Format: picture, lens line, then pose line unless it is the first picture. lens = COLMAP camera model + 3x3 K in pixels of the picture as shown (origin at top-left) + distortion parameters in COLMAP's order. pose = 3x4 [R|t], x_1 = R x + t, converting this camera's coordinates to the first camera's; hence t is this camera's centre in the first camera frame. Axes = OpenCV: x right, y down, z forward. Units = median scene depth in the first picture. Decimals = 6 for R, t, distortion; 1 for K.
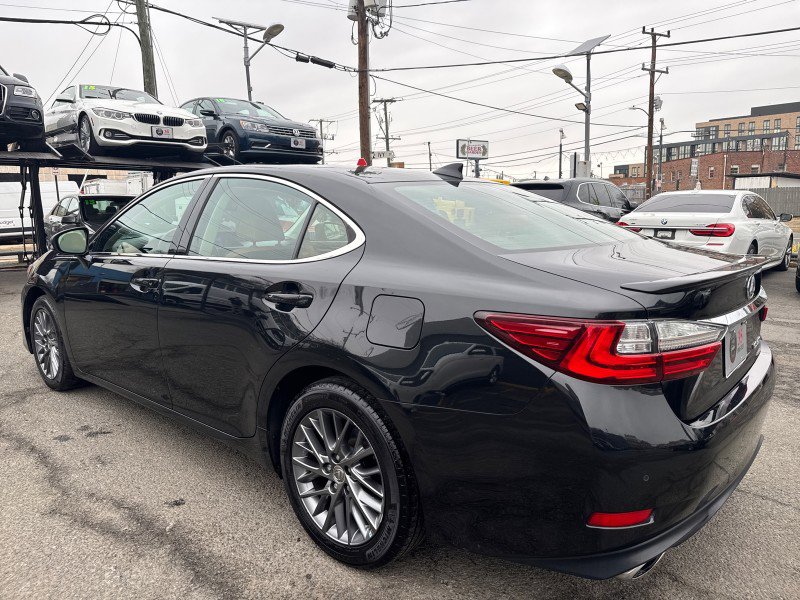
lens RADIAL K [[558.8, 0, 401.4], [0, 558.8, 301.6], [0, 0, 1]] dist [0.047161, -0.055325]
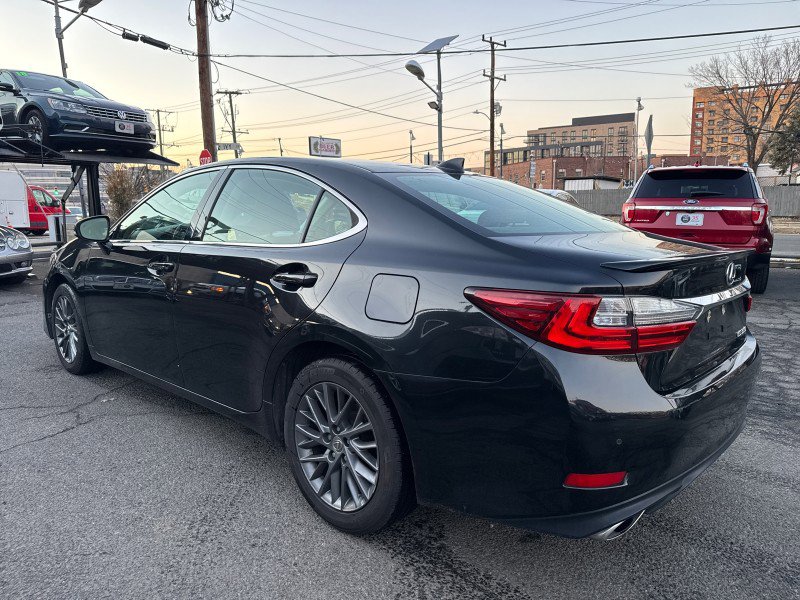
lens RADIAL K [[558.8, 0, 398.0], [0, 558.8, 303.1], [0, 0, 1]] dist [0.047161, -0.055325]
pose [[0.969140, -0.039353, 0.243348, -0.000006], [0.038506, 0.999224, 0.008238, -0.003227], [-0.243484, 0.001387, 0.969904, 0.034777]]
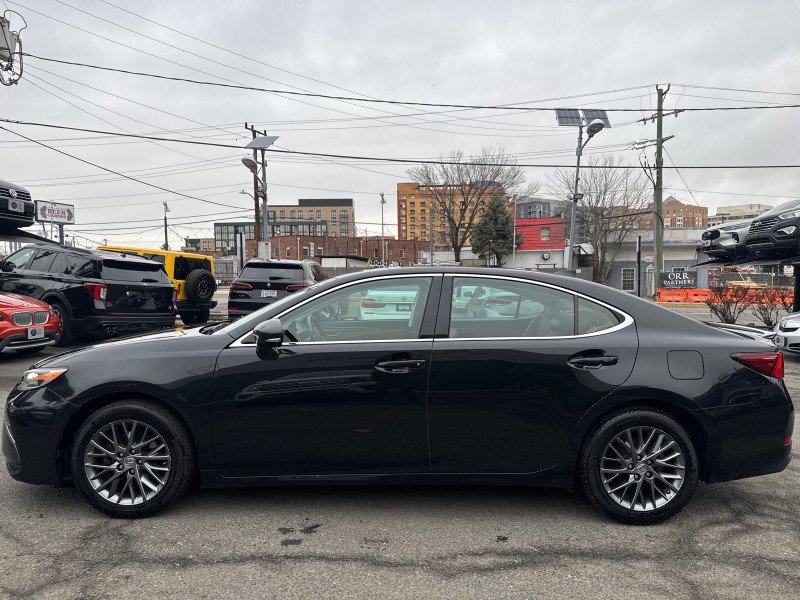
lens RADIAL K [[558.8, 0, 401.4], [0, 558.8, 298.2], [0, 0, 1]] dist [0.047161, -0.055325]
pose [[0.745361, -0.010293, 0.666582, -0.165624], [0.097683, 0.990775, -0.093929, -0.008434], [-0.659466, 0.135125, 0.739490, 0.019493]]
